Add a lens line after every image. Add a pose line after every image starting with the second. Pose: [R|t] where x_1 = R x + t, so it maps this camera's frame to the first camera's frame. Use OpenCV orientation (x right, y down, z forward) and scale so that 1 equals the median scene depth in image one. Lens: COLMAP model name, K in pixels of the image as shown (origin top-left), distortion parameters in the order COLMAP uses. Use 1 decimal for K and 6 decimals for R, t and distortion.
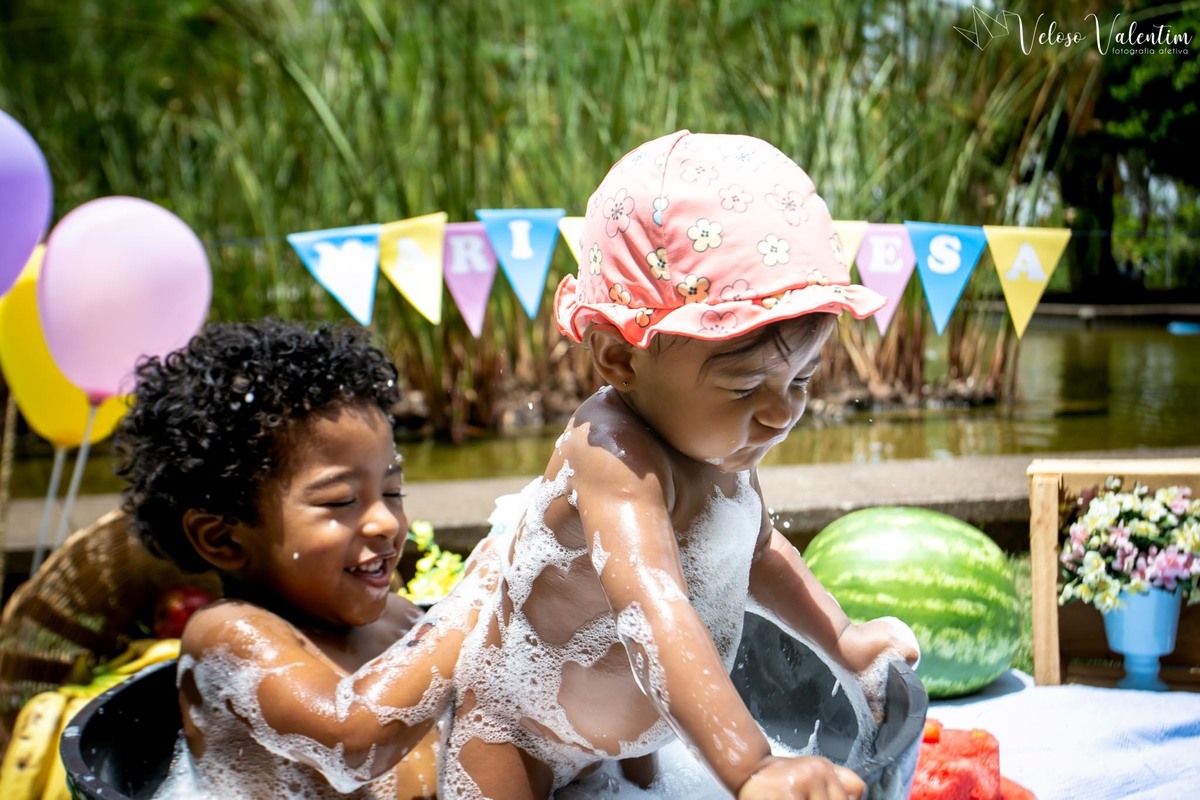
lens RADIAL K [[1274.0, 0, 625.4], [0, 1274.0, 398.4], [0, 0, 1]] dist [0.011594, 0.136998]
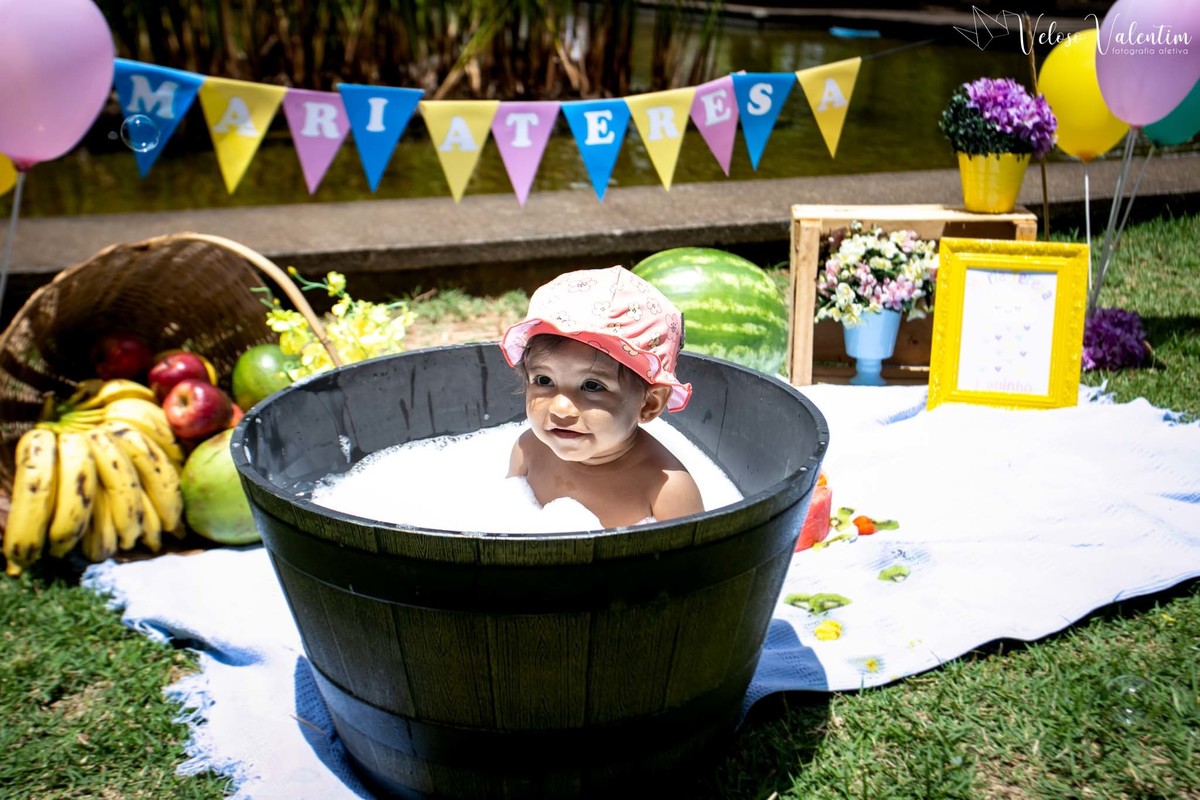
lens RADIAL K [[1274.0, 0, 625.4], [0, 1274.0, 398.4], [0, 0, 1]] dist [0.011594, 0.136998]
pose [[0.966670, -0.040851, 0.252746, -0.173718], [-0.021415, 0.970829, 0.238816, -0.067536], [-0.255128, -0.236269, 0.937596, -0.167776]]
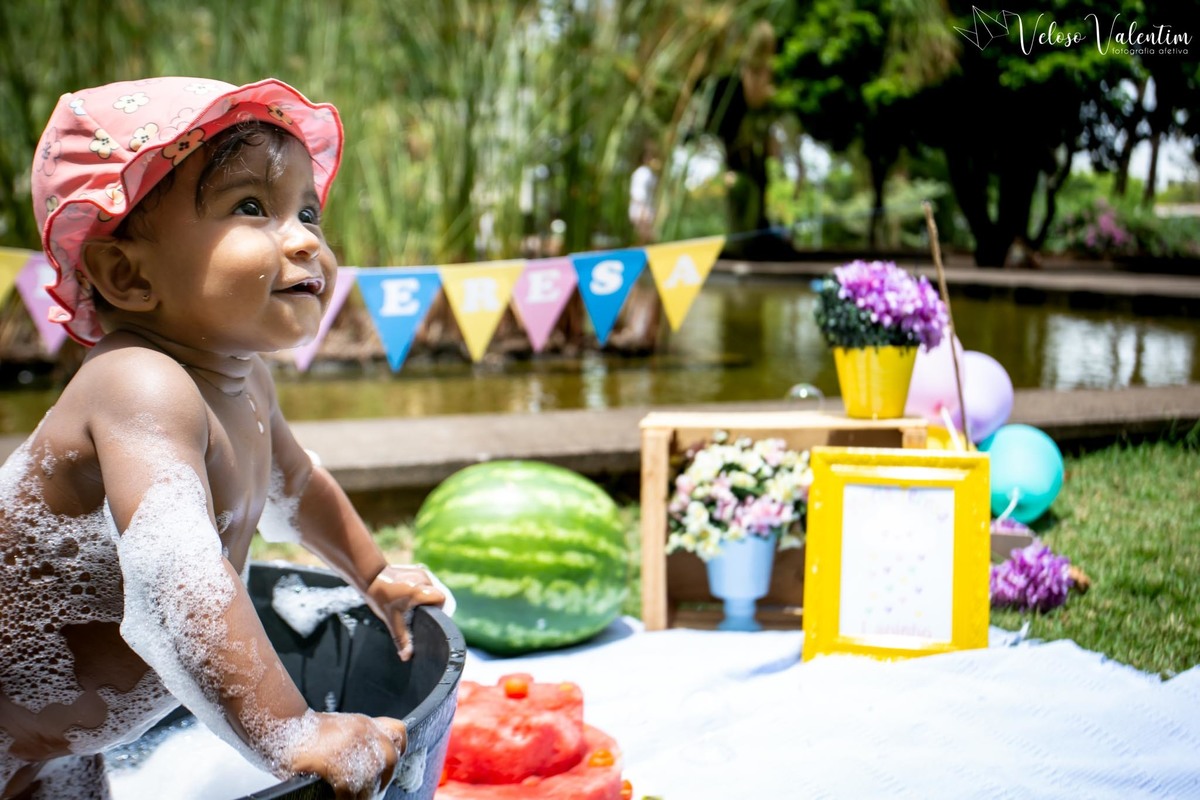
lens RADIAL K [[1274.0, 0, 625.4], [0, 1274.0, 398.4], [0, 0, 1]] dist [0.011594, 0.136998]
pose [[0.968376, 0.005070, 0.249444, 0.049925], [-0.015416, 0.999099, 0.039541, -0.004859], [-0.249019, -0.042137, 0.967582, 0.014545]]
